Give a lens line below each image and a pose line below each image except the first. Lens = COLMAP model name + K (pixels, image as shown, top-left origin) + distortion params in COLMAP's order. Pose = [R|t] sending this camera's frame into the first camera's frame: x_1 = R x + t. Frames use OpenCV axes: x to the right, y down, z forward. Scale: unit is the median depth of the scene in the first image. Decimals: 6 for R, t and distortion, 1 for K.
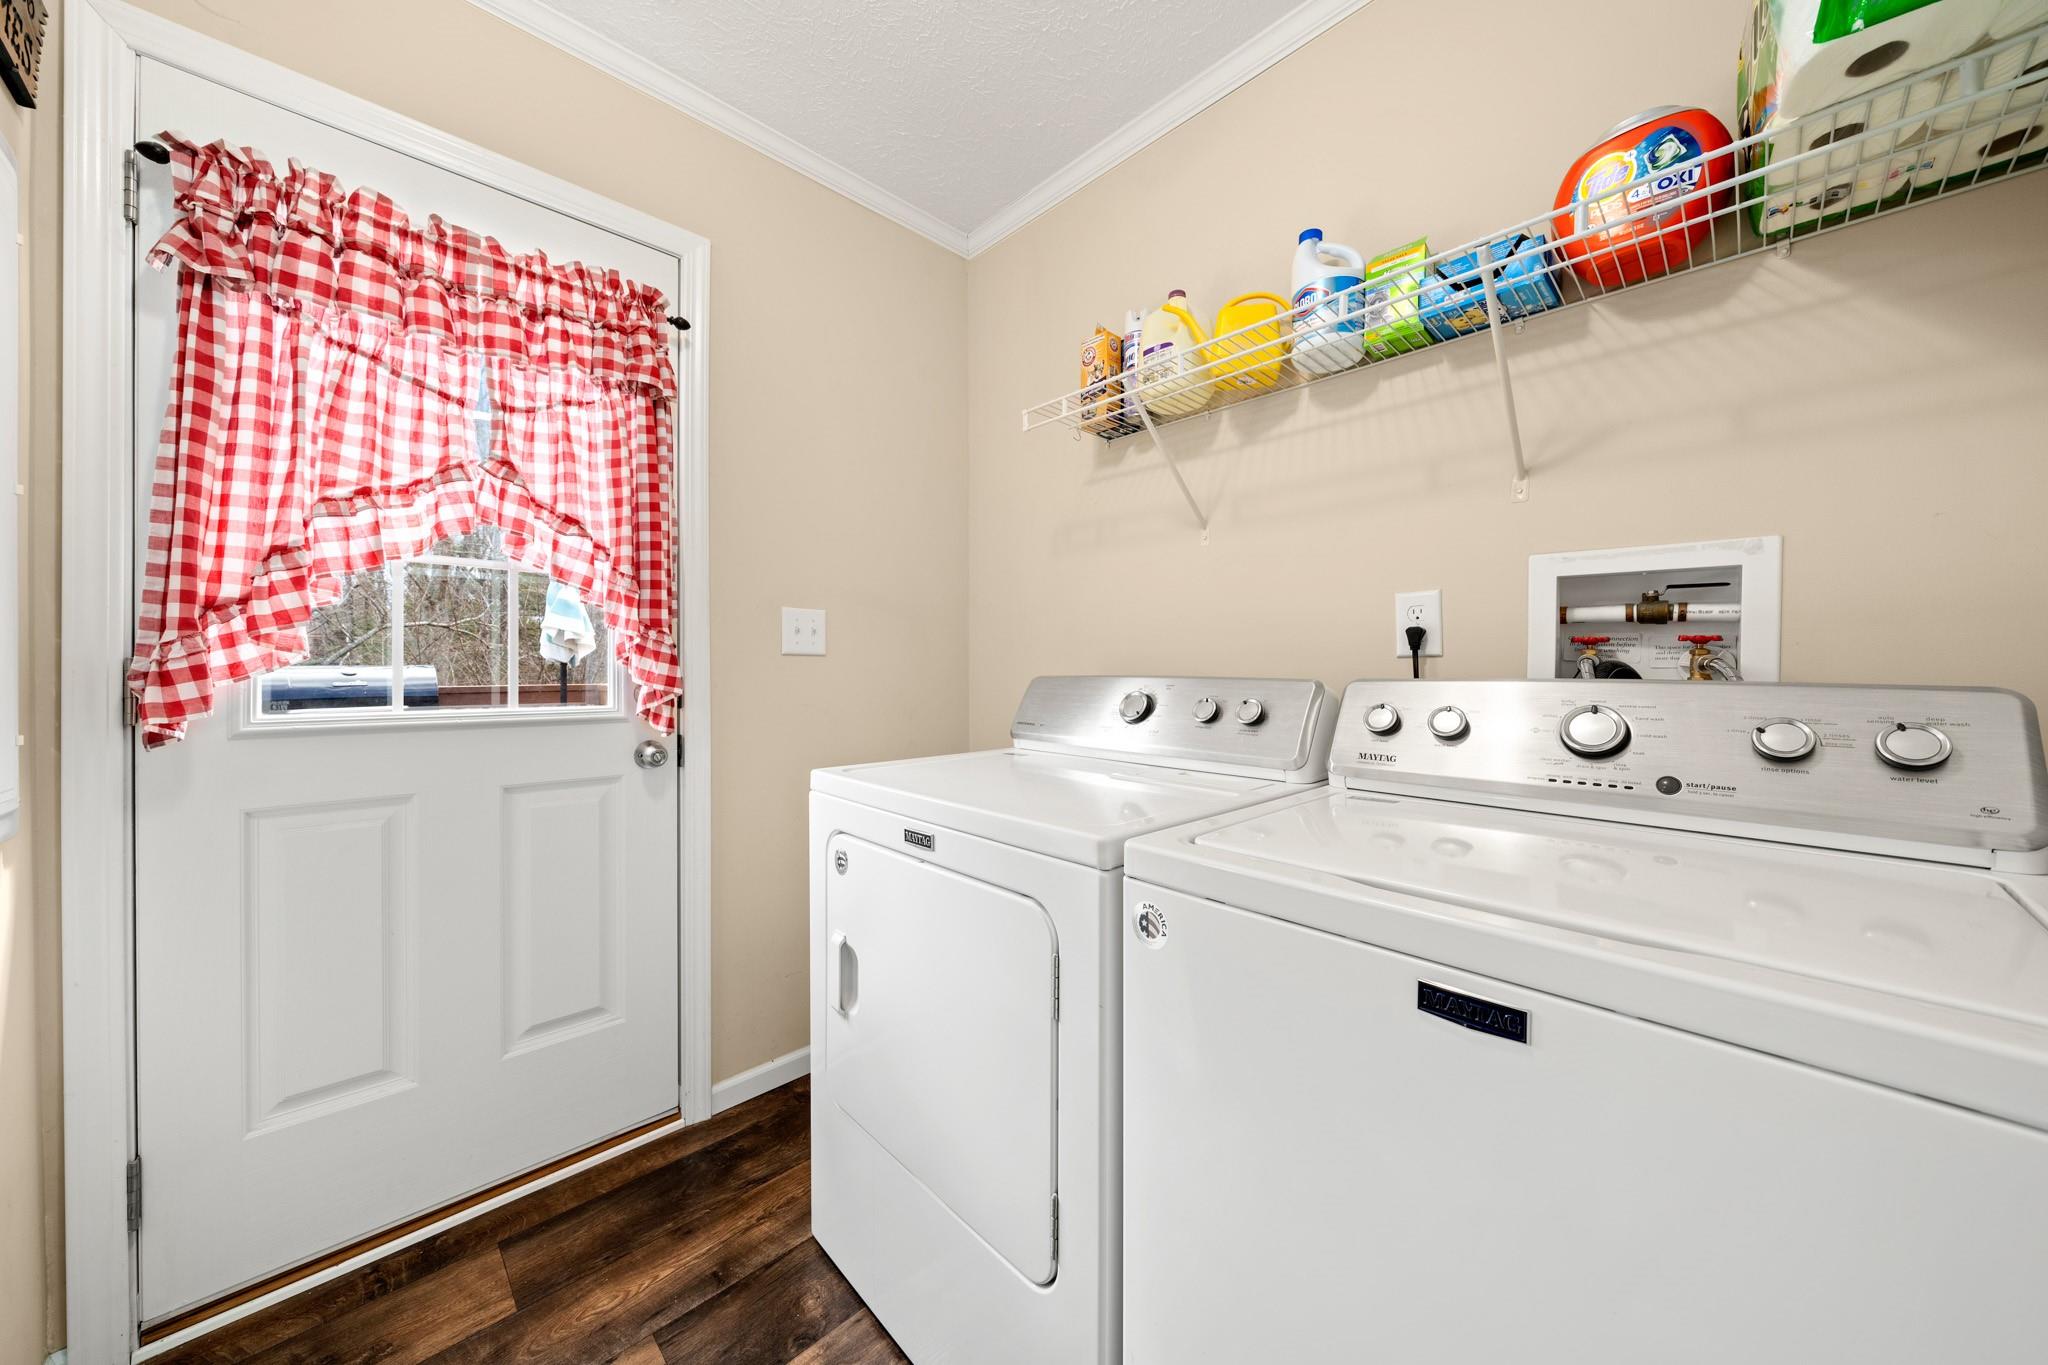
lens RADIAL K [[698.0, 0, 1020.4], [0, 698.0, 674.7], [0, 0, 1]] dist [0.000134, 0.000007]
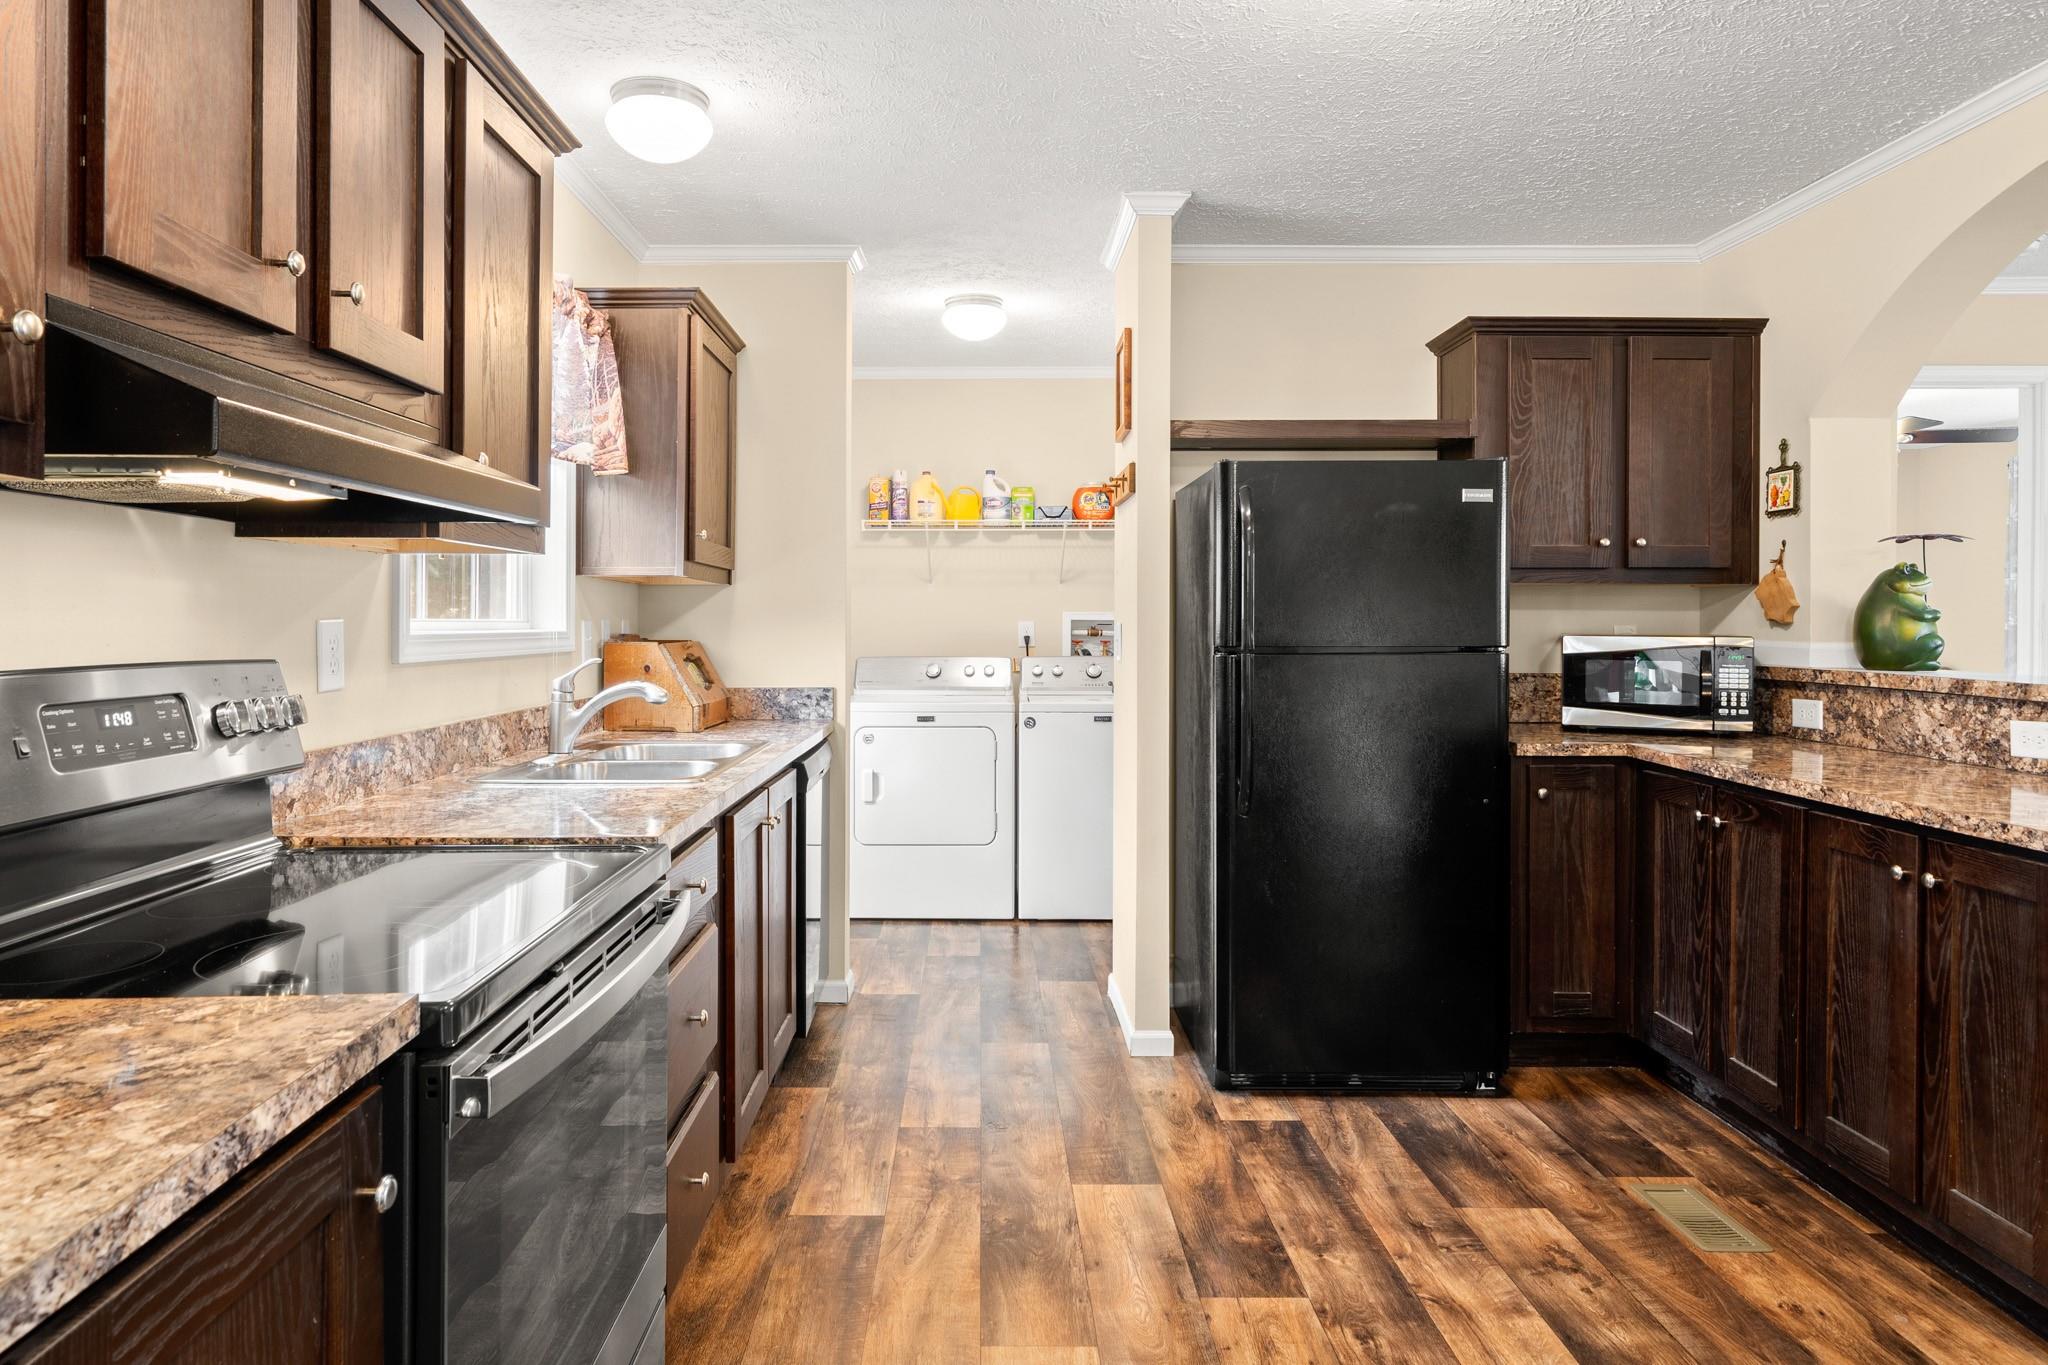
lens RADIAL K [[1230.1, 0, 986.8], [0, 1230.1, 624.5], [0, 0, 1]] dist [-0.000637, 0.000125]
pose [[0.696001, -0.000892, 0.718040, -3.119075], [0.007655, 0.999952, -0.006177, -0.092529], [-0.718000, 0.009796, 0.695974, -2.288901]]
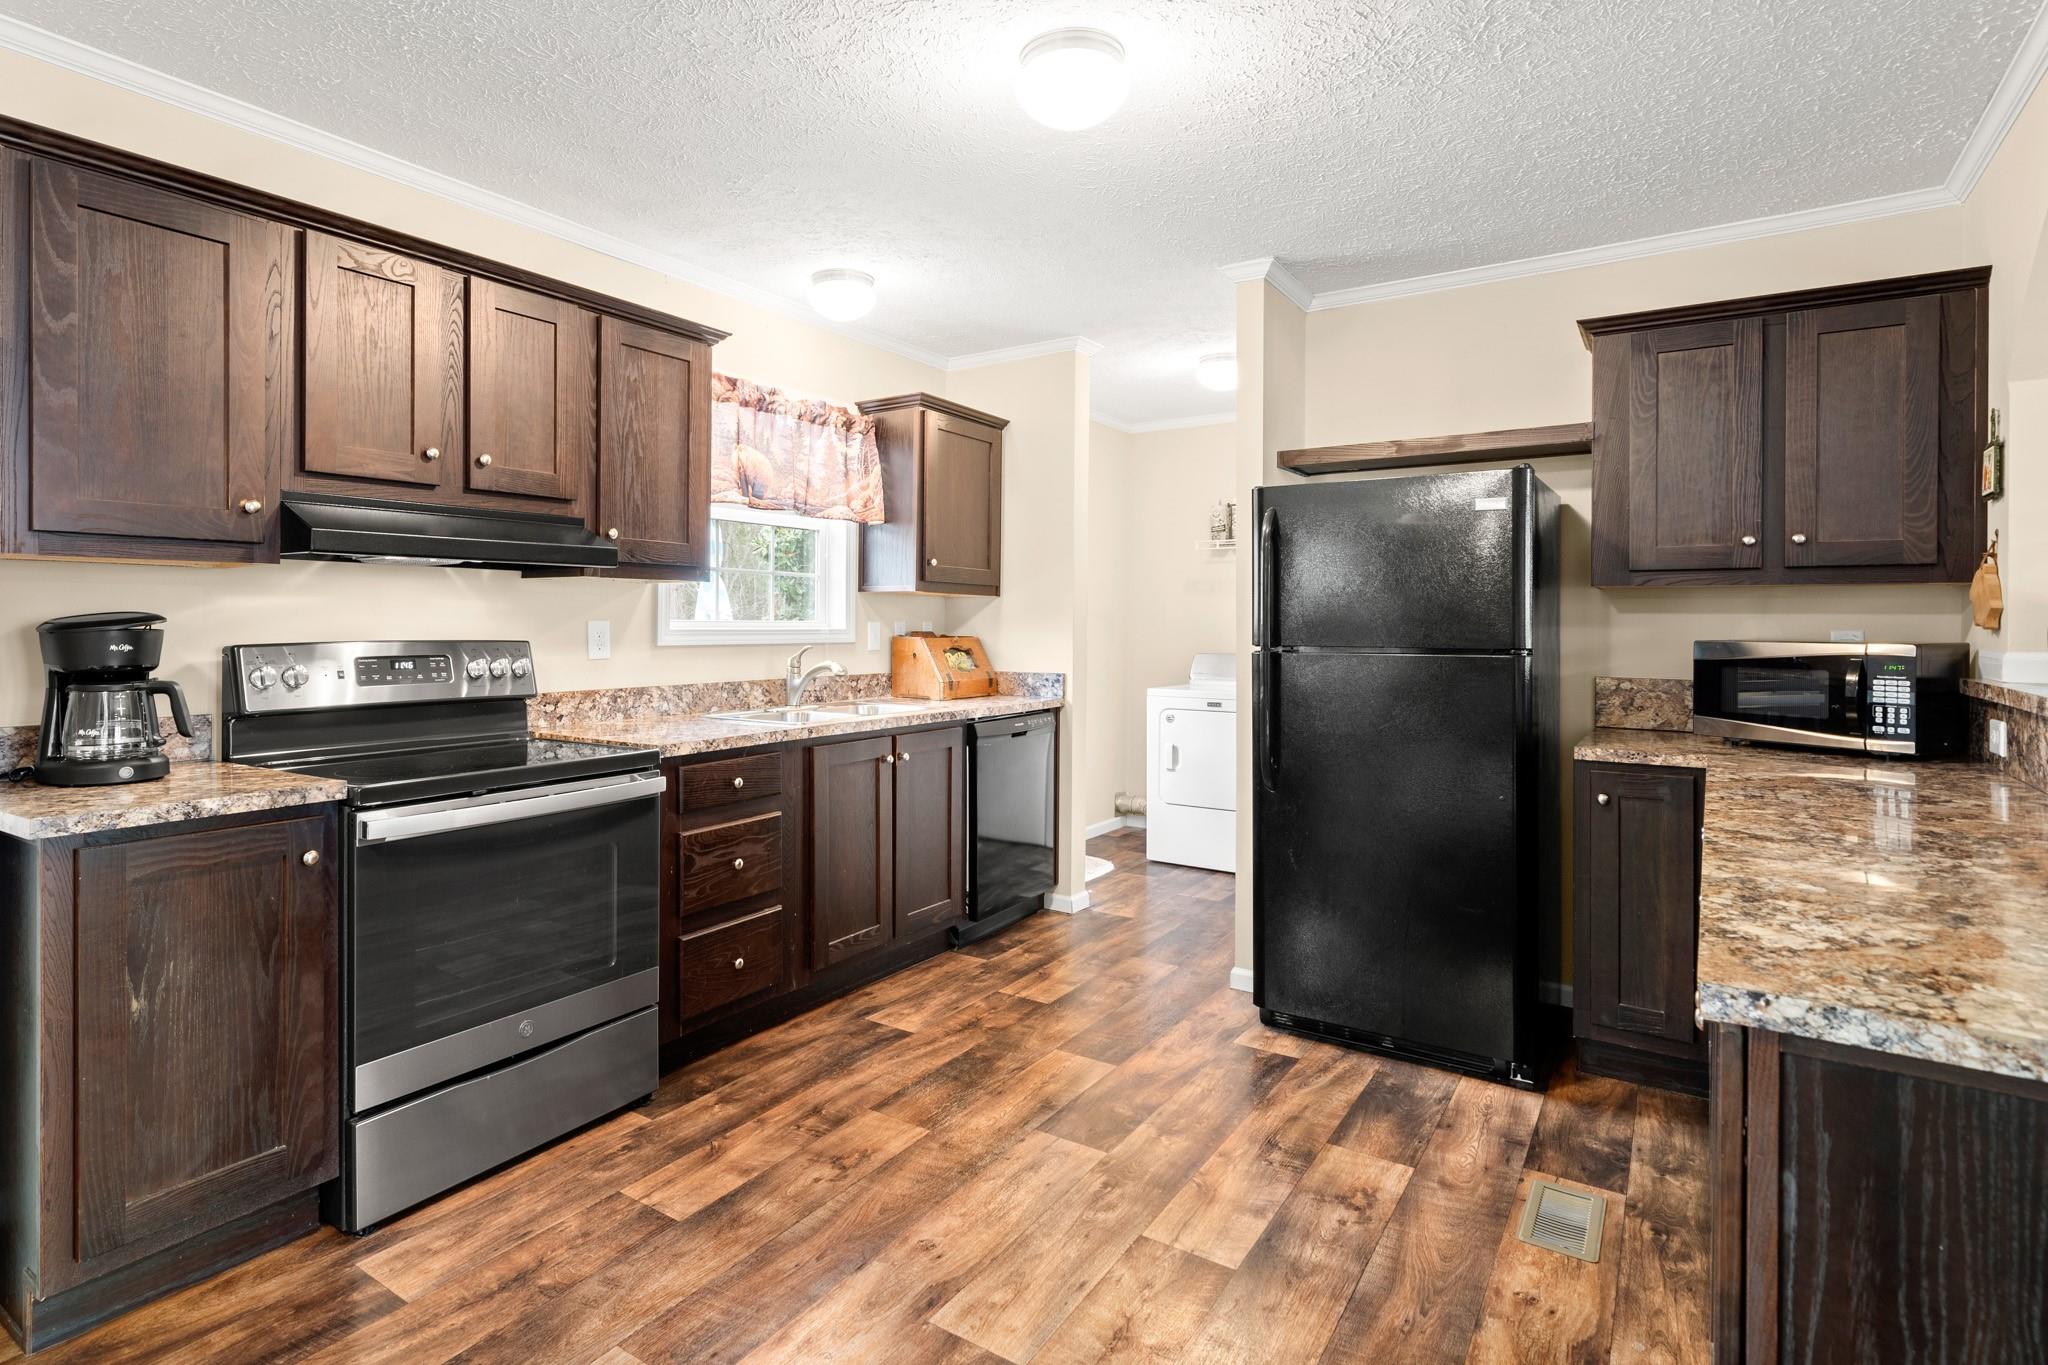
lens RADIAL K [[1053.1, 0, 958.6], [0, 1053.1, 629.0], [0, 0, 1]] dist [0.000905, 0.000414]
pose [[0.981584, 0.003479, 0.191001, -2.077846], [-0.002408, 0.999980, -0.005838, -0.081301], [-0.191017, 0.005270, 0.981573, -3.323937]]
